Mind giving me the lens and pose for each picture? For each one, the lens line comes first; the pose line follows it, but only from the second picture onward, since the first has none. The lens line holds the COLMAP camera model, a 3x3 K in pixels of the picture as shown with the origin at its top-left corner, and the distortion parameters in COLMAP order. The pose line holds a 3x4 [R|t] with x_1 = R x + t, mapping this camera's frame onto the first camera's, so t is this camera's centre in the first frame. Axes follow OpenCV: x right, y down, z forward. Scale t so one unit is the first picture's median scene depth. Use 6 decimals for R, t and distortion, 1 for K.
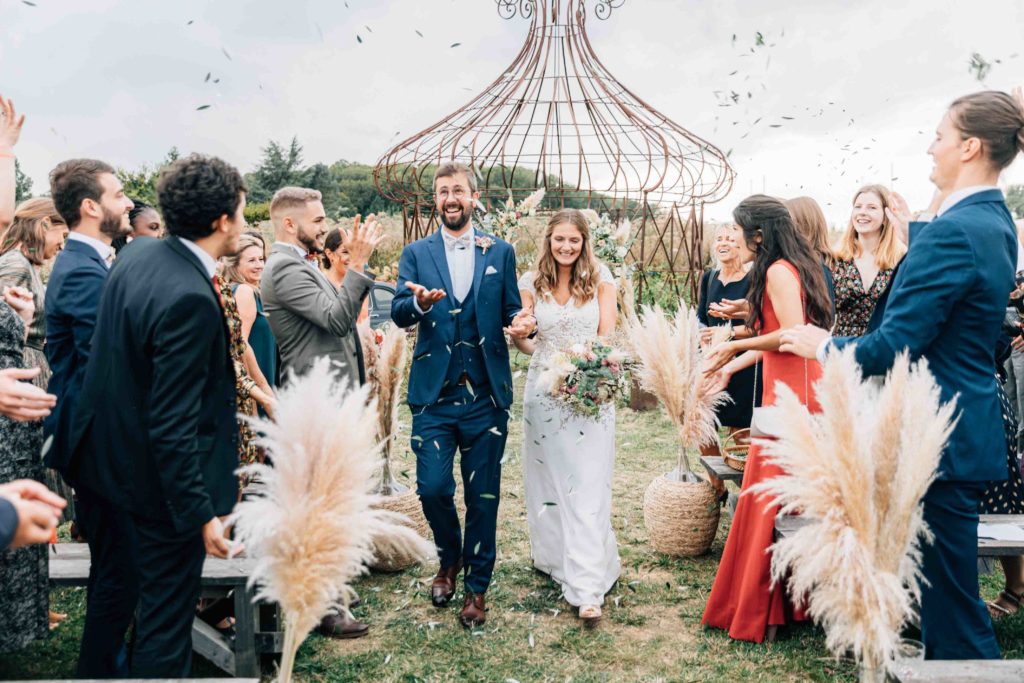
lens RADIAL K [[900.2, 0, 512.0], [0, 900.2, 341.5], [0, 0, 1]] dist [0.001516, -0.000457]
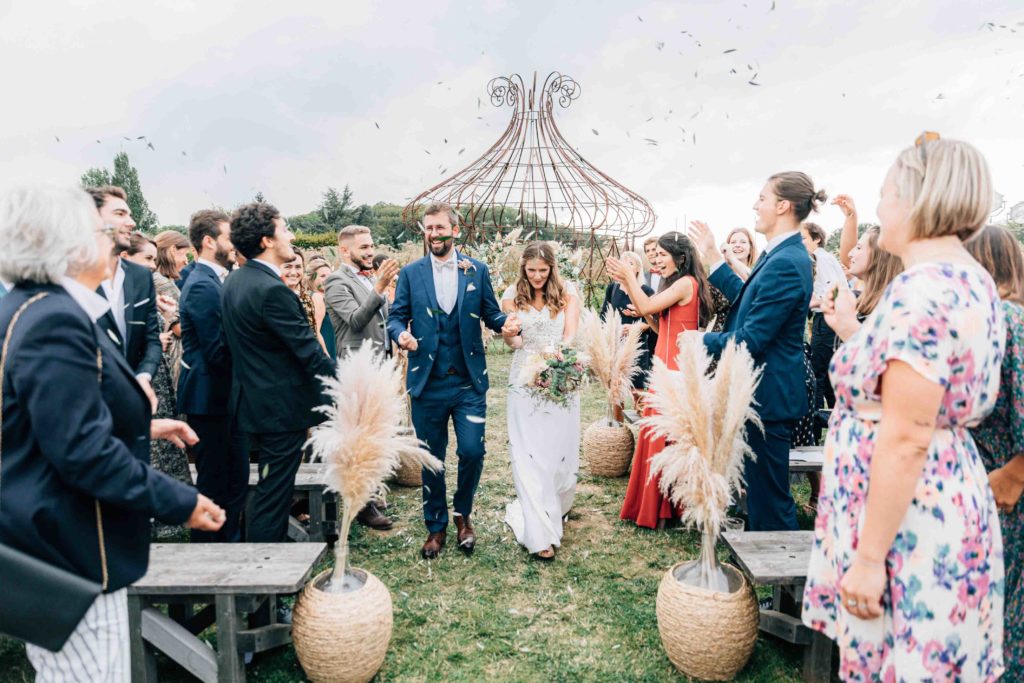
lens RADIAL K [[648.1, 0, 512.0], [0, 648.1, 341.5], [0, 0, 1]] dist [-0.005259, -0.000561]
pose [[0.999904, 0.004158, 0.013199, 0.013597], [-0.004314, 0.999921, 0.011766, 0.002979], [-0.013149, -0.011822, 0.999844, -0.067267]]
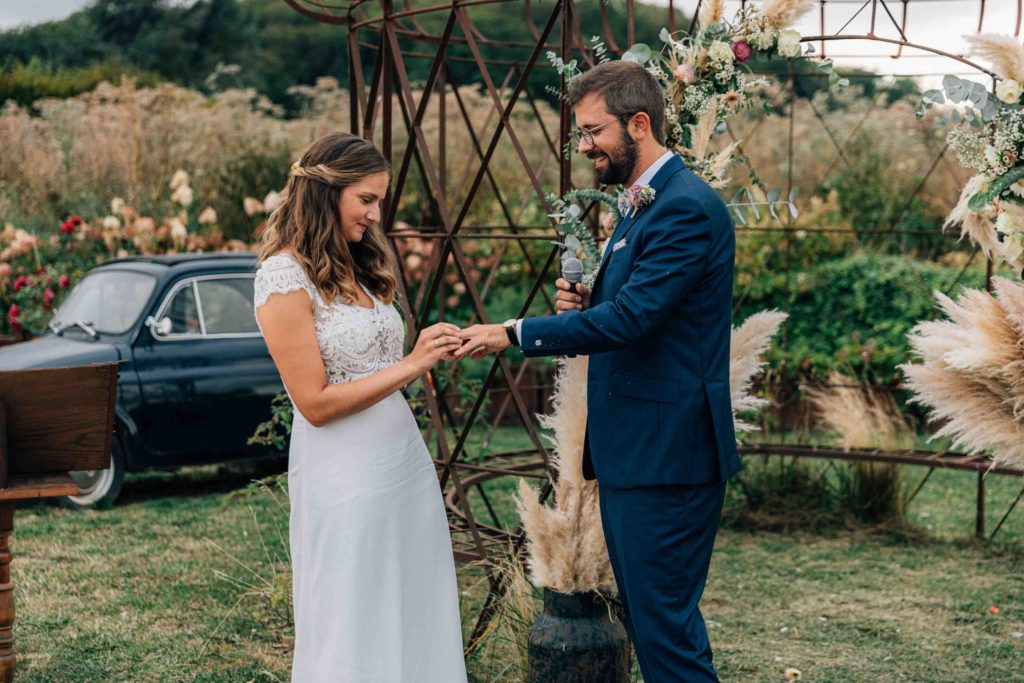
lens RADIAL K [[1934.7, 0, 512.0], [0, 1934.7, 341.5], [0, 0, 1]] dist [-0.005480, 0.005607]
pose [[0.998418, 0.009898, -0.055357, -0.061044], [-0.010606, 0.999865, -0.012518, -0.083248], [0.055226, 0.013085, 0.998388, 0.786597]]
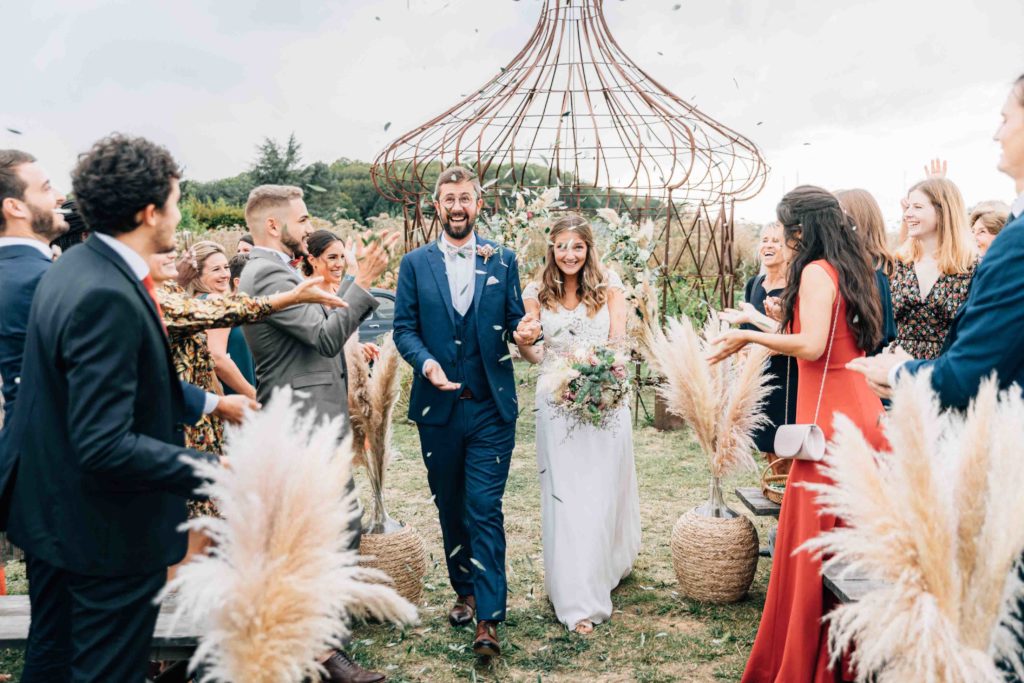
lens RADIAL K [[968.0, 0, 512.0], [0, 968.0, 341.5], [0, 0, 1]] dist [0.014663, -0.001224]
pose [[0.999883, -0.004787, -0.014499, 0.005530], [0.004636, 0.999935, -0.010446, -0.006299], [0.014548, 0.010378, 0.999840, 0.050070]]
